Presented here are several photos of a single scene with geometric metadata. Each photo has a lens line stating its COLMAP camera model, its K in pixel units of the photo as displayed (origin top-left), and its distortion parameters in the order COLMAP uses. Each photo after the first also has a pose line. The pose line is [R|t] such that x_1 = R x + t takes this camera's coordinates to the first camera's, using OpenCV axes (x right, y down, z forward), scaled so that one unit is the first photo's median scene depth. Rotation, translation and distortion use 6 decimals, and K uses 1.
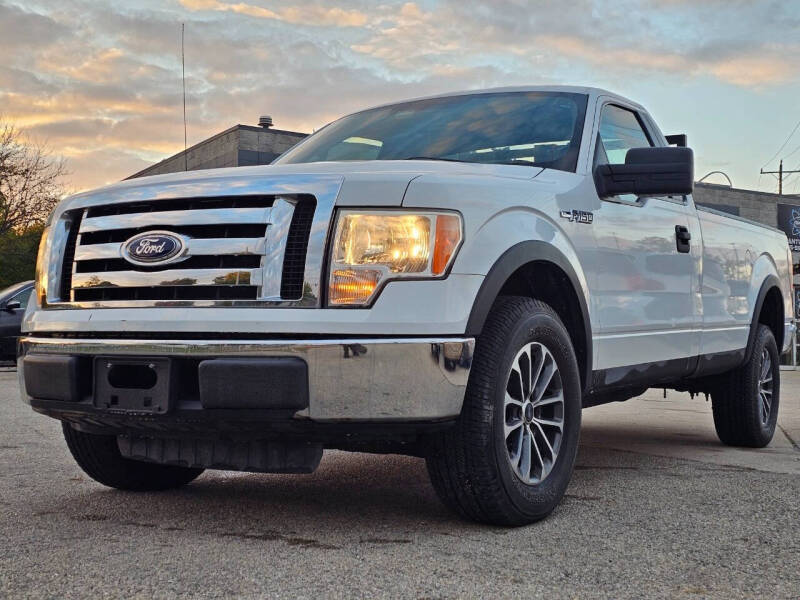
lens RADIAL K [[1062.7, 0, 396.9], [0, 1062.7, 295.9], [0, 0, 1]] dist [0.223343, -0.633074]
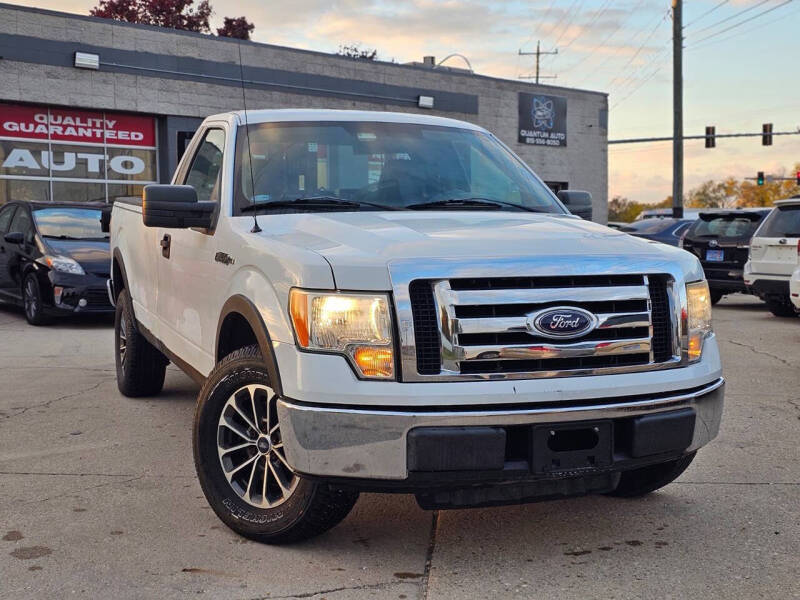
lens RADIAL K [[1062.7, 0, 396.9], [0, 1062.7, 295.9], [0, 0, 1]] dist [0.223343, -0.633074]
pose [[0.620508, -0.067403, 0.781298, -1.207746], [-0.027651, 0.993799, 0.107696, -0.188052], [-0.783712, -0.088430, 0.614797, 0.457564]]
